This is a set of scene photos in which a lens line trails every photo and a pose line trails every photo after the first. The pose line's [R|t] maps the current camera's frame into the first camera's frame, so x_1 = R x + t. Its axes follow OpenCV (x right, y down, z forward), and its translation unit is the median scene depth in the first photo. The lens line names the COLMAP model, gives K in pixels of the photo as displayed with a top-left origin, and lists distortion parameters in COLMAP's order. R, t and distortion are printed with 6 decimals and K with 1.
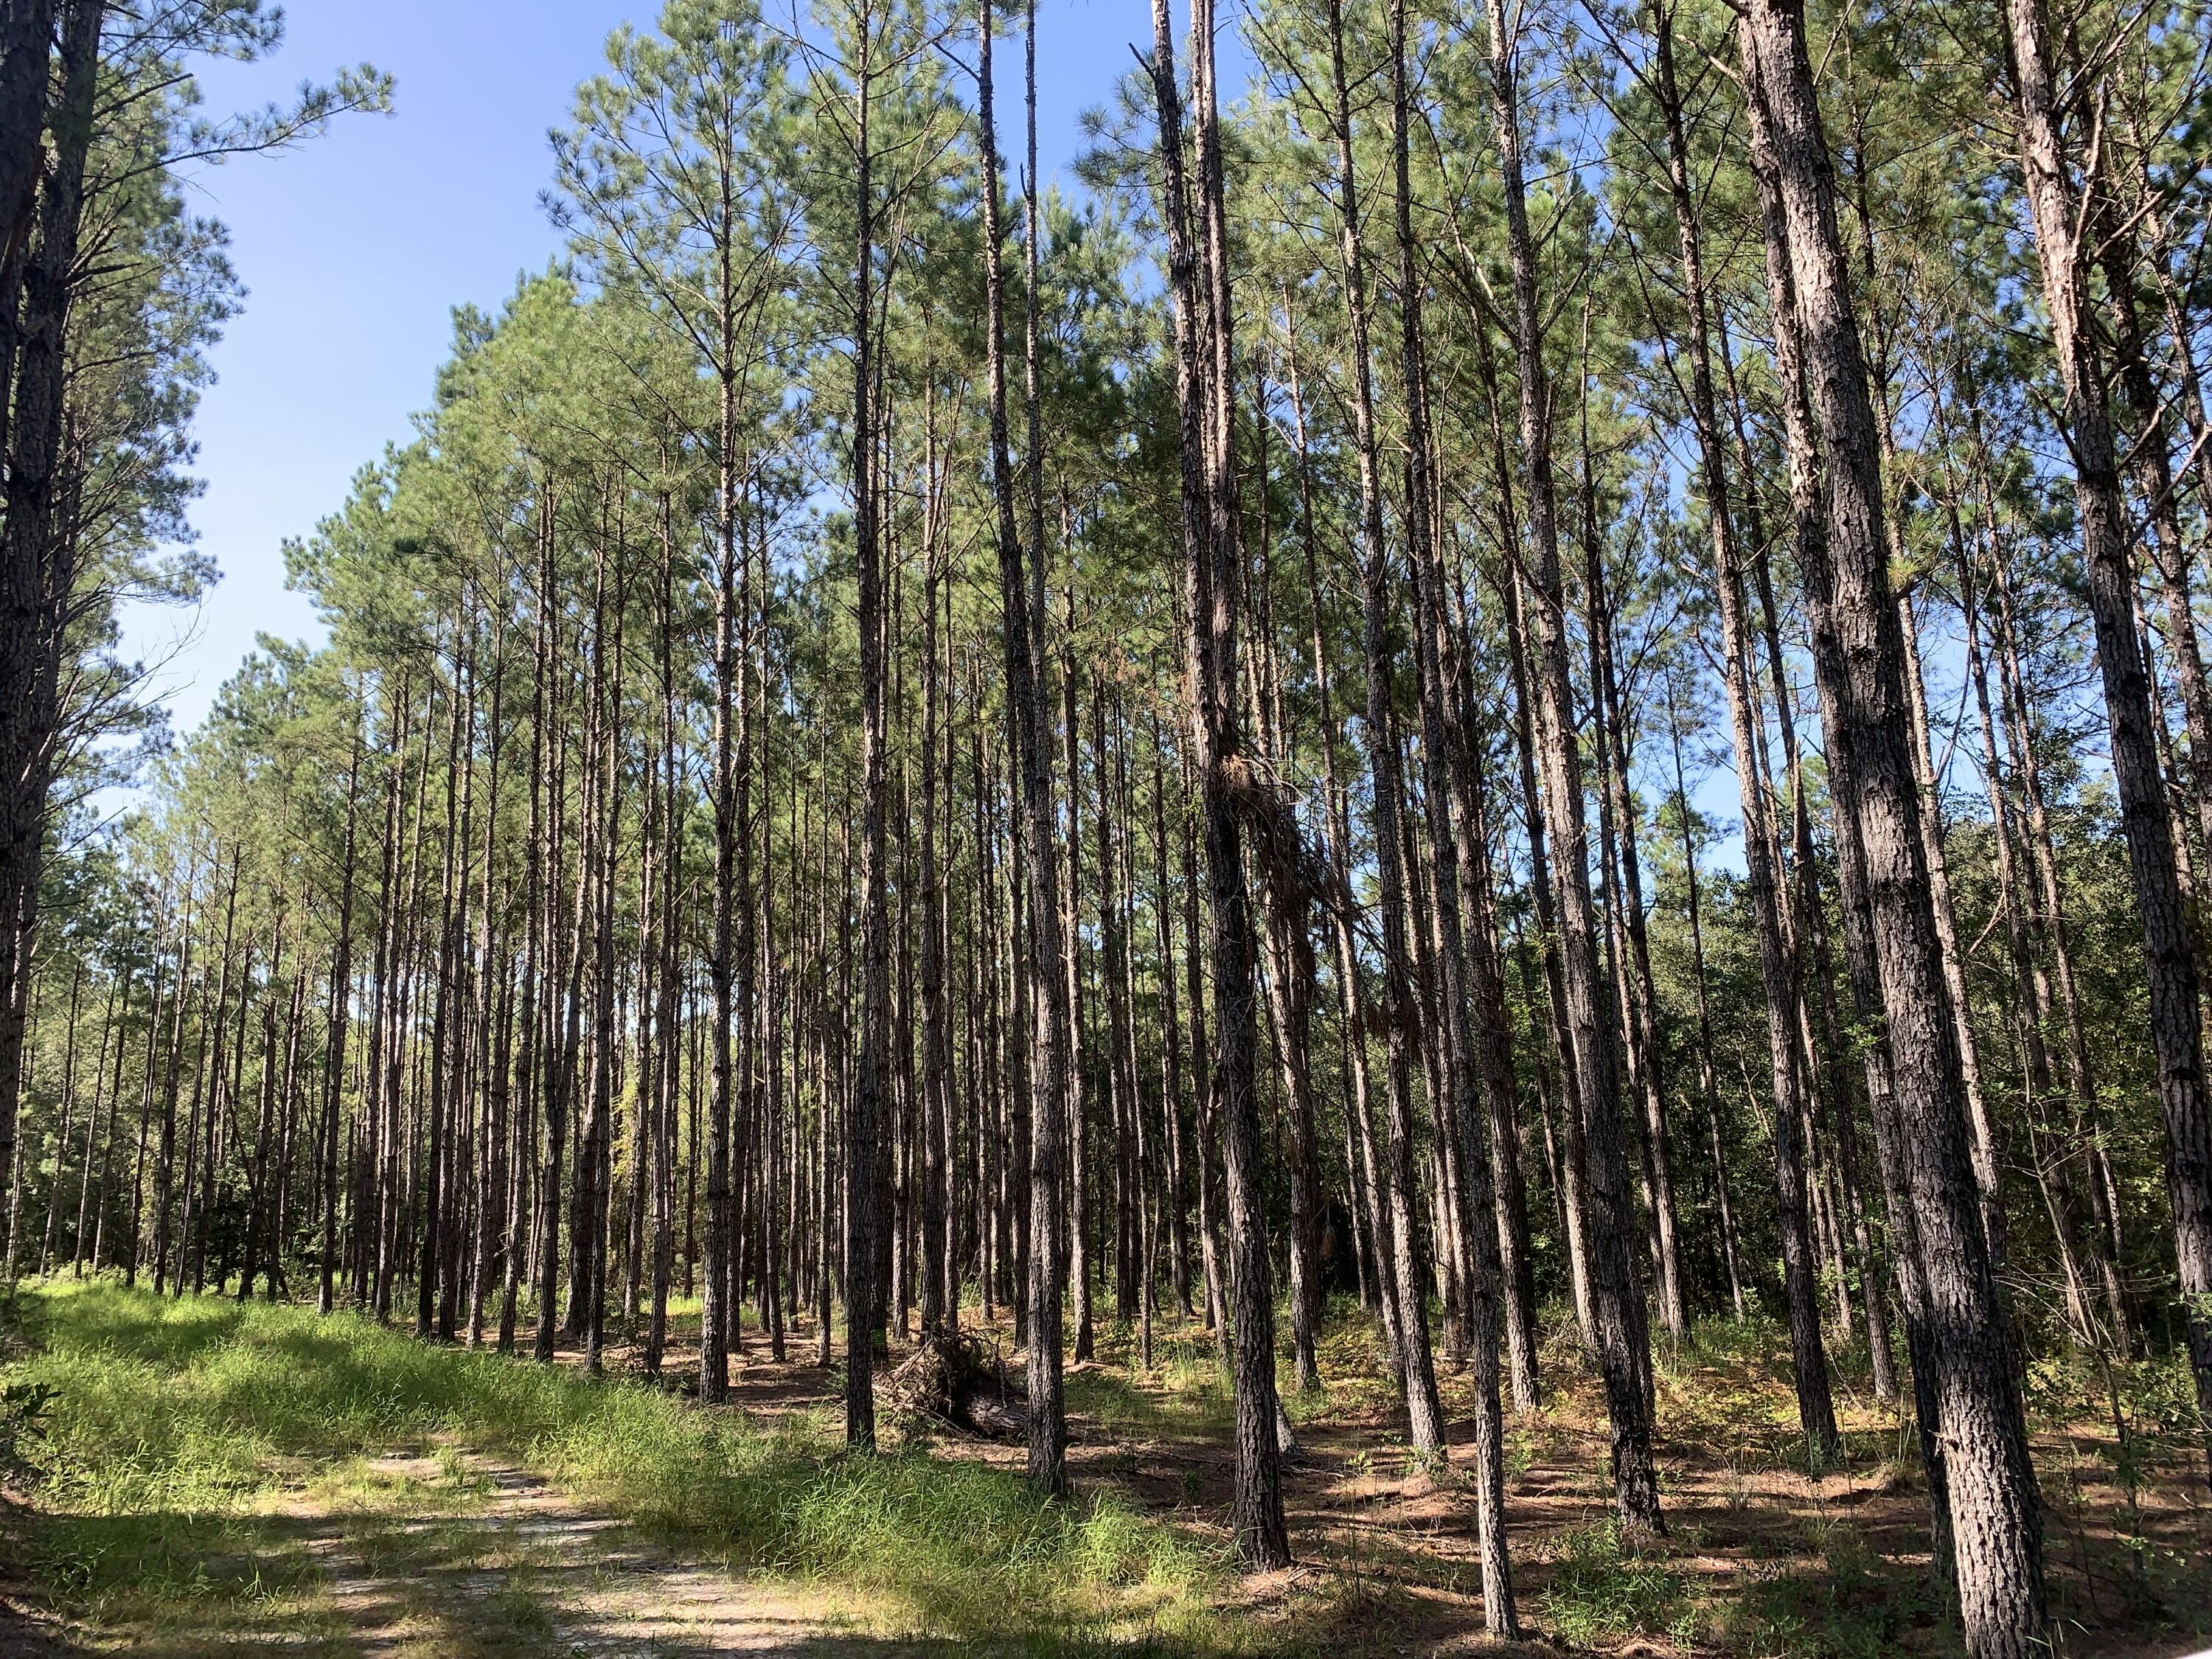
lens RADIAL K [[1659.6, 0, 1106.0], [0, 1659.6, 829.5], [0, 0, 1]] dist [0.073710, -0.113299]
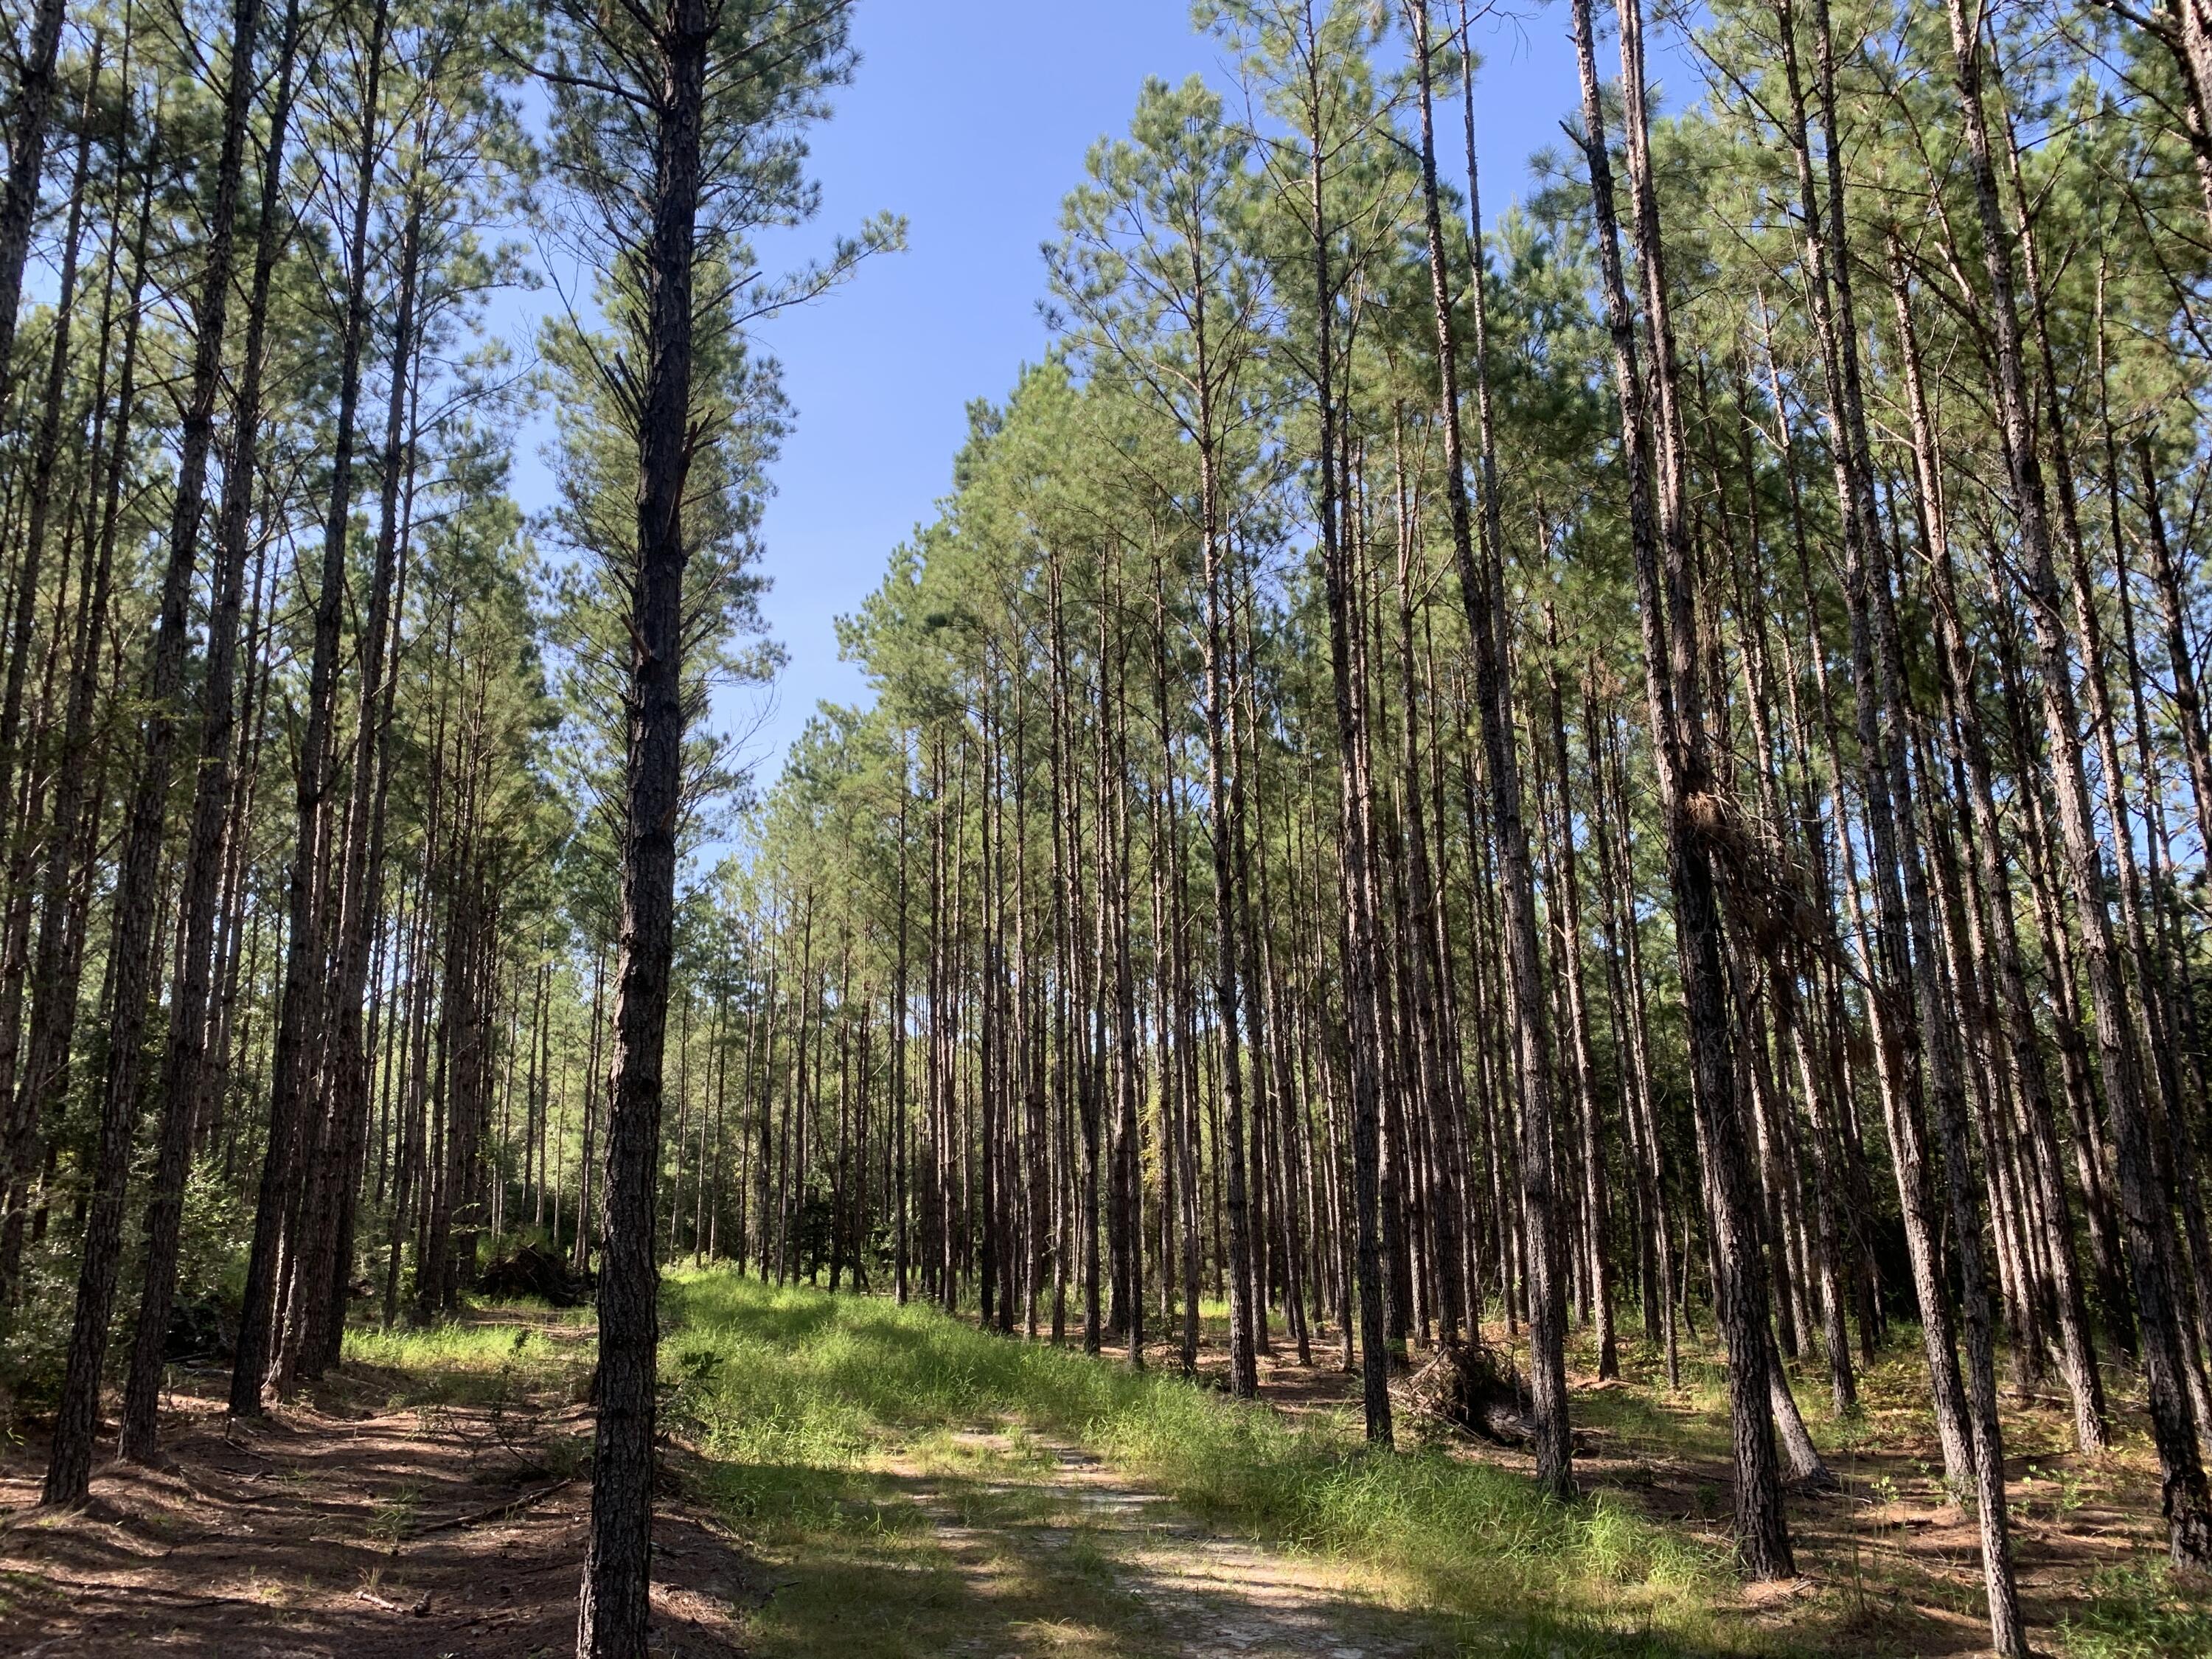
lens RADIAL K [[1788.7, 0, 1106.0], [0, 1788.7, 829.5], [0, 0, 1]] dist [0.028583, -0.012793]
pose [[0.954357, -0.048073, -0.294773, 0.034252], [0.051403, 0.998672, 0.003554, -0.028197], [0.294211, -0.018544, 0.955561, -0.108046]]
